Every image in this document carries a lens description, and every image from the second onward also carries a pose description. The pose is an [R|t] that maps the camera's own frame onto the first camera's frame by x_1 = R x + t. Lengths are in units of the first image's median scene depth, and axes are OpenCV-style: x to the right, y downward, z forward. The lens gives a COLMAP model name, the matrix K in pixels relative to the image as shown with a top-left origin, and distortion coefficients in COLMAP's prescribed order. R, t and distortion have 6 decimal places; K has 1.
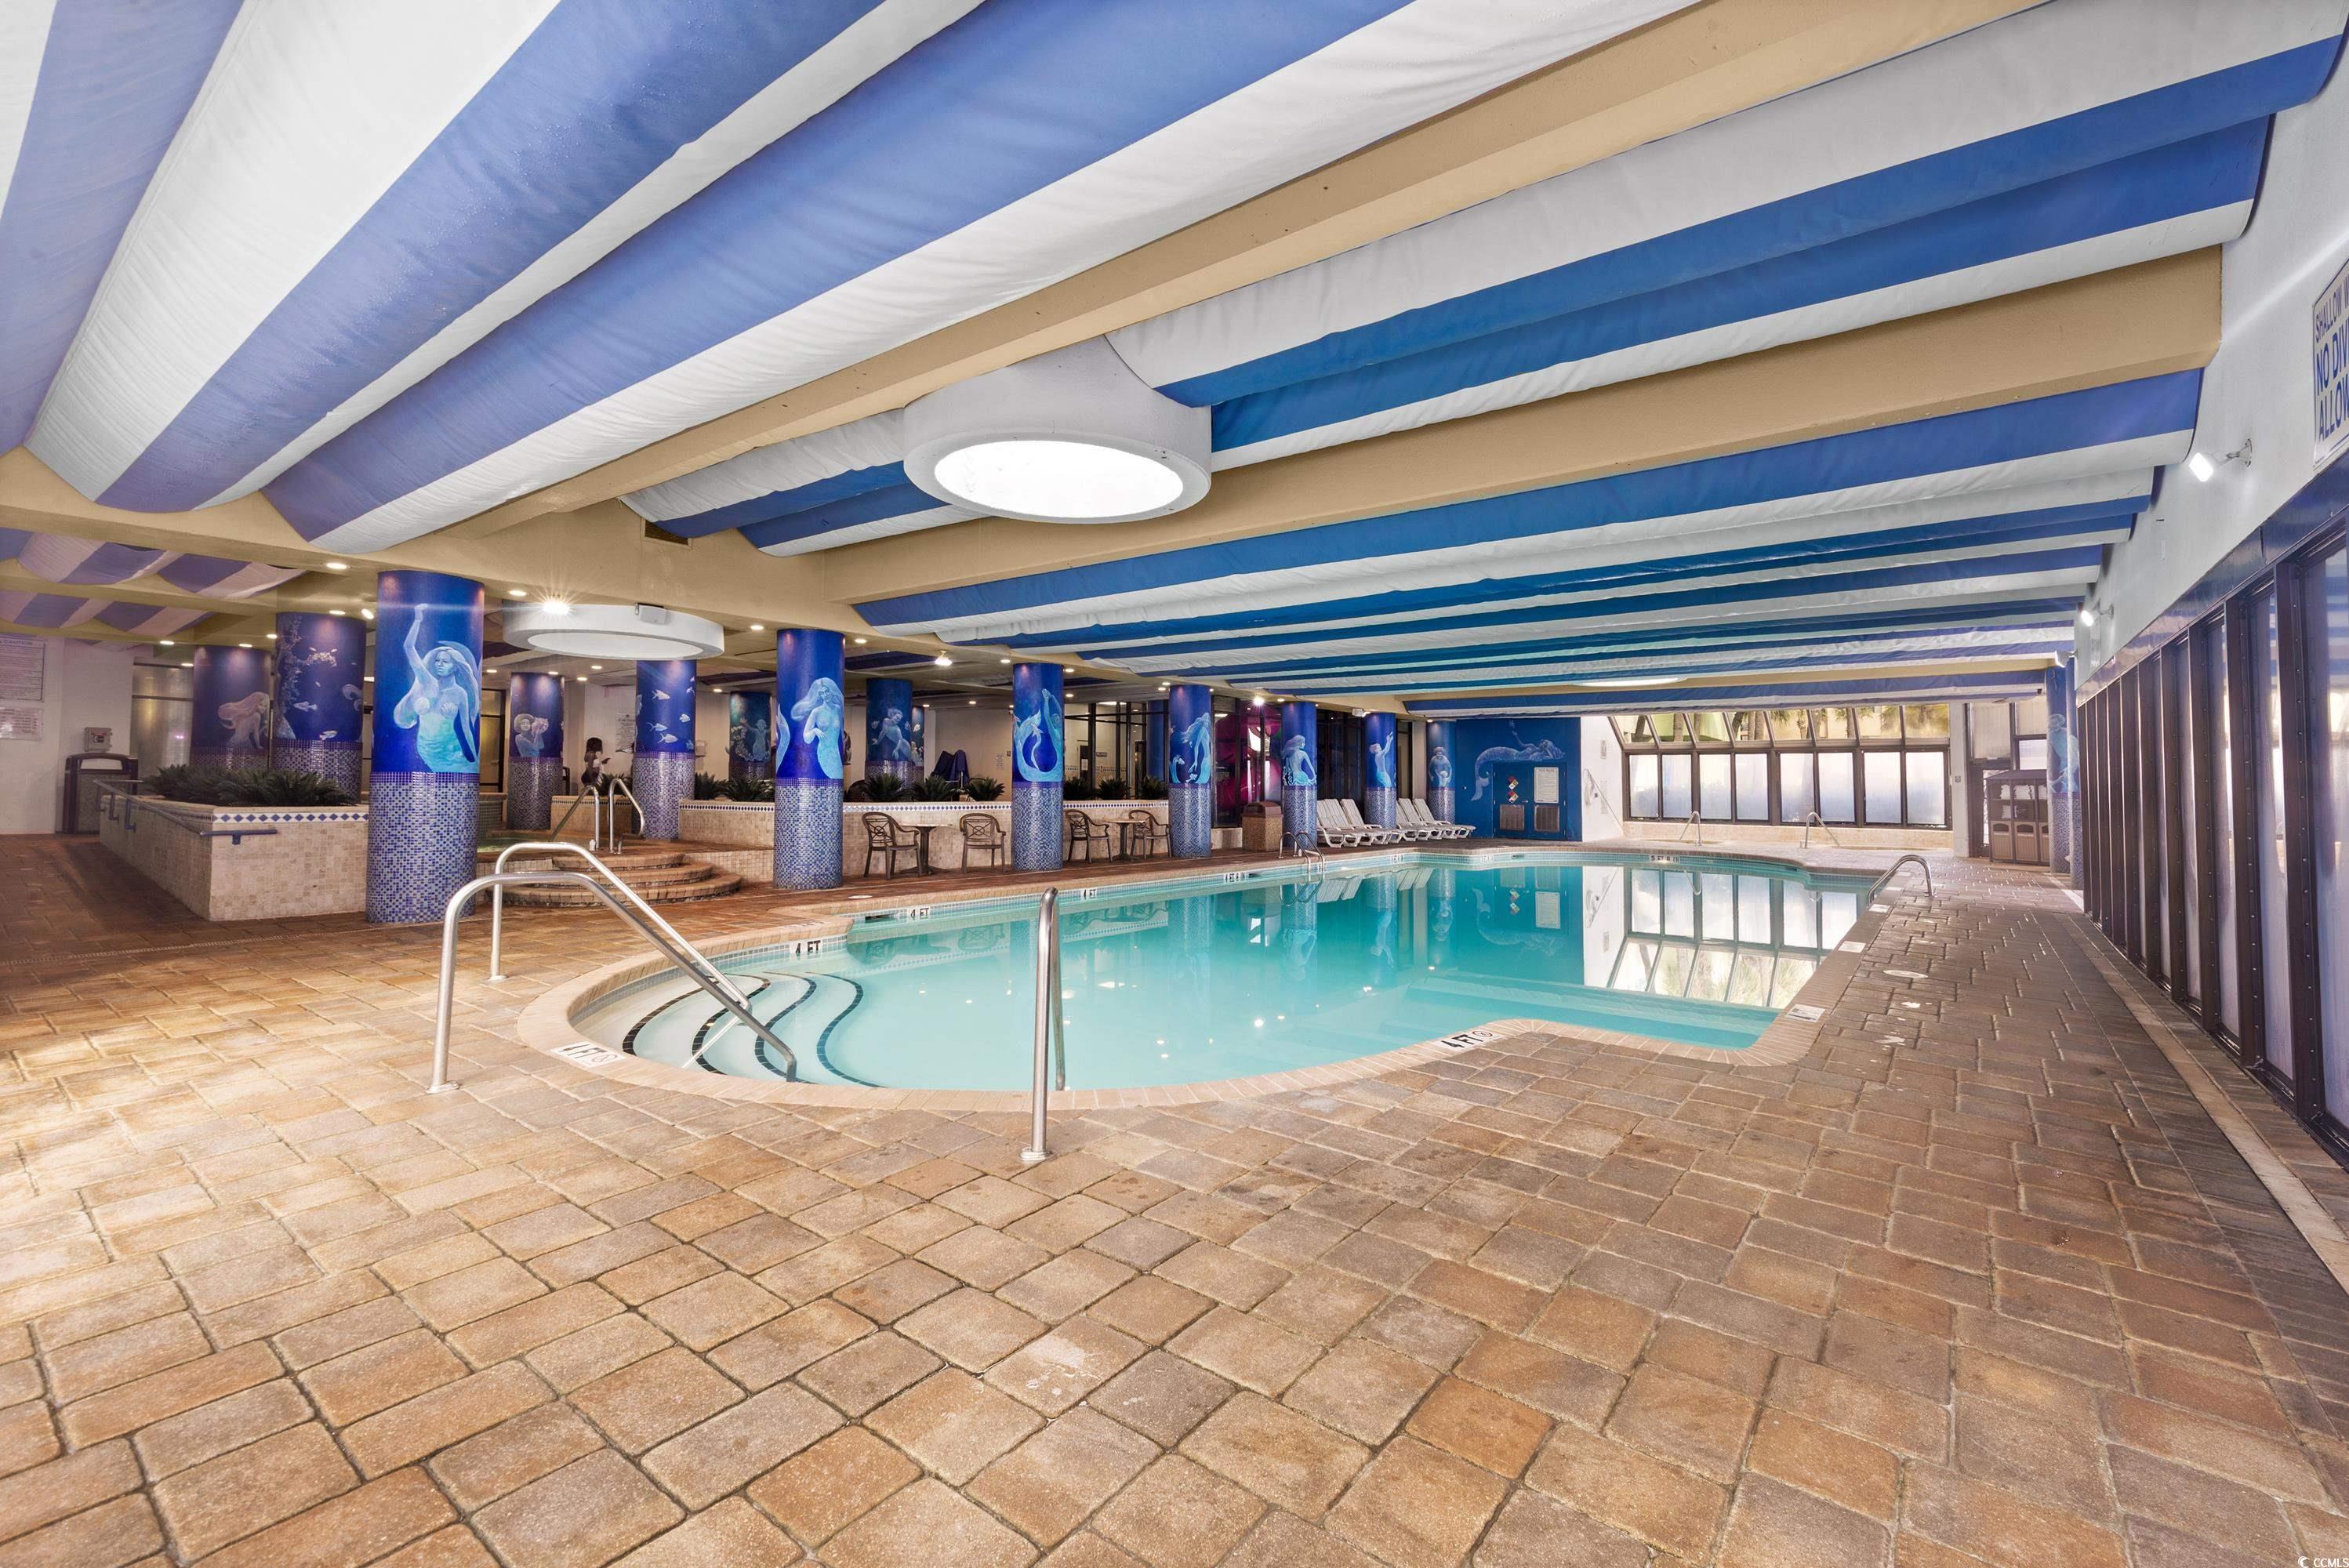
lens RADIAL K [[967.1, 0, 1180.2], [0, 967.1, 761.1], [0, 0, 1]] dist [0.076317, -0.024913]
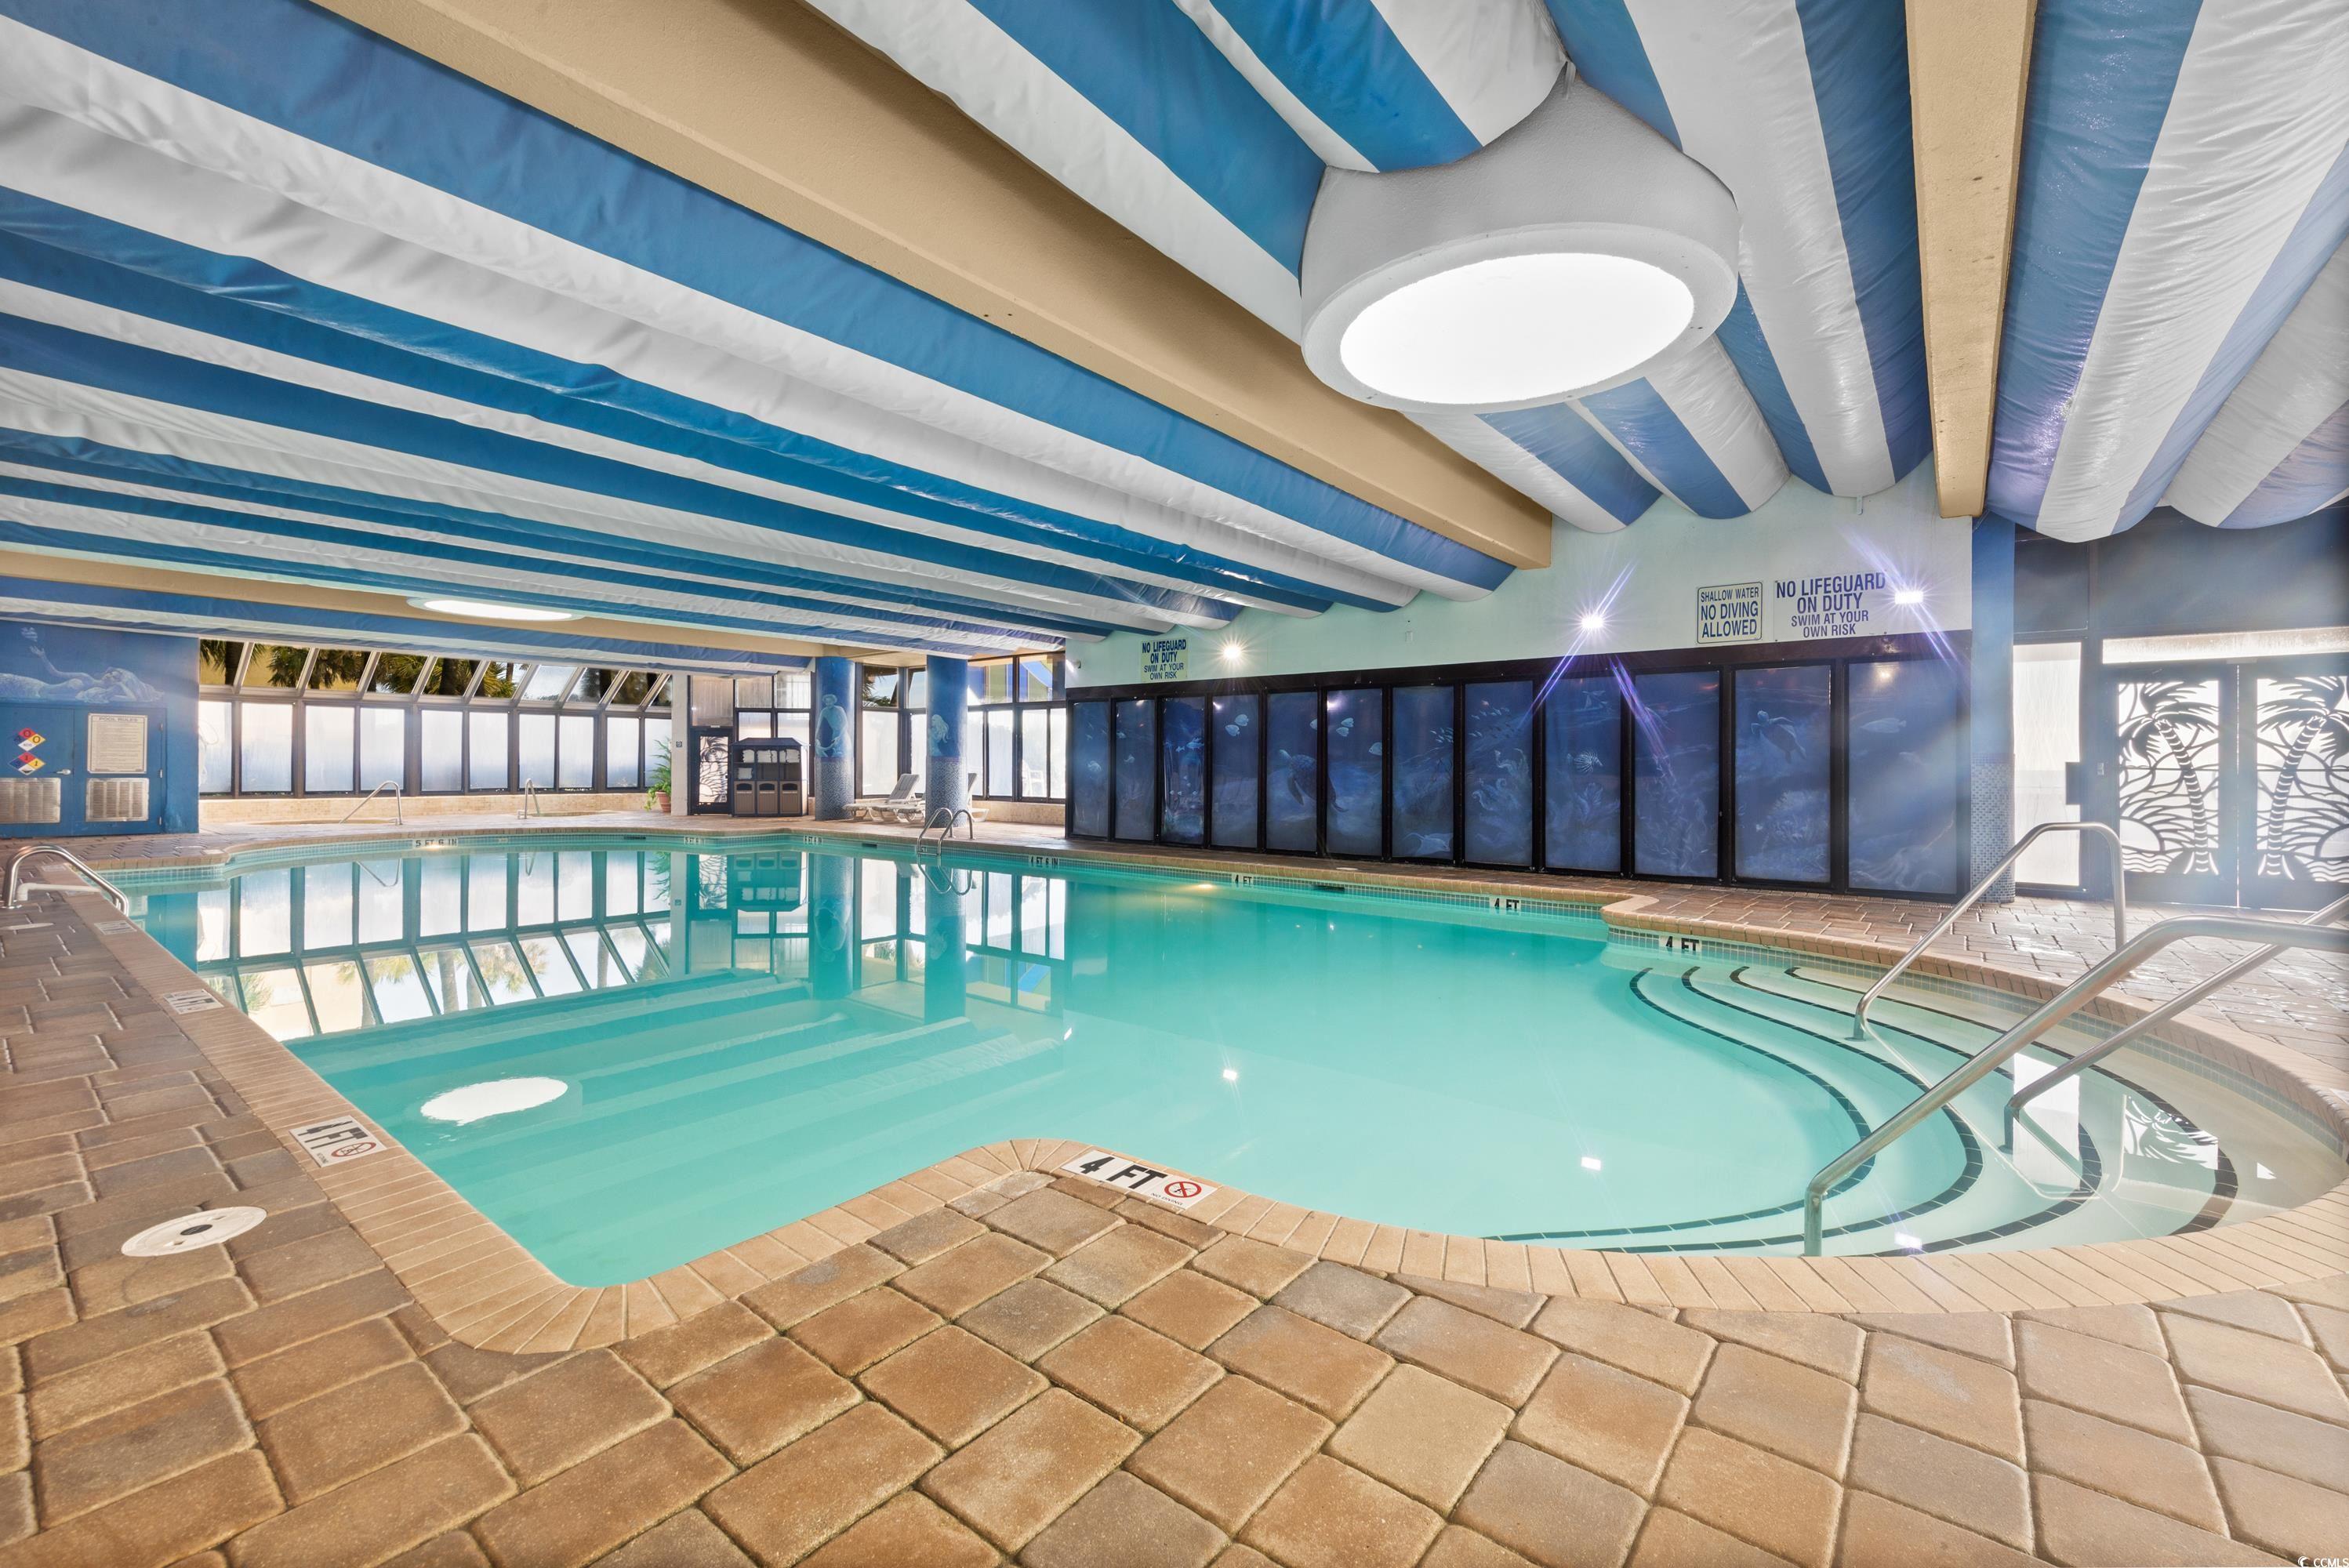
lens RADIAL K [[967.1, 0, 1180.2], [0, 967.1, 761.1], [0, 0, 1]] dist [0.076317, -0.024913]
pose [[0.025378, -0.001321, 0.999677, -0.292221], [-0.032051, 0.999484, 0.002134, 0.016412], [-0.999164, -0.032095, 0.025323, 0.430653]]
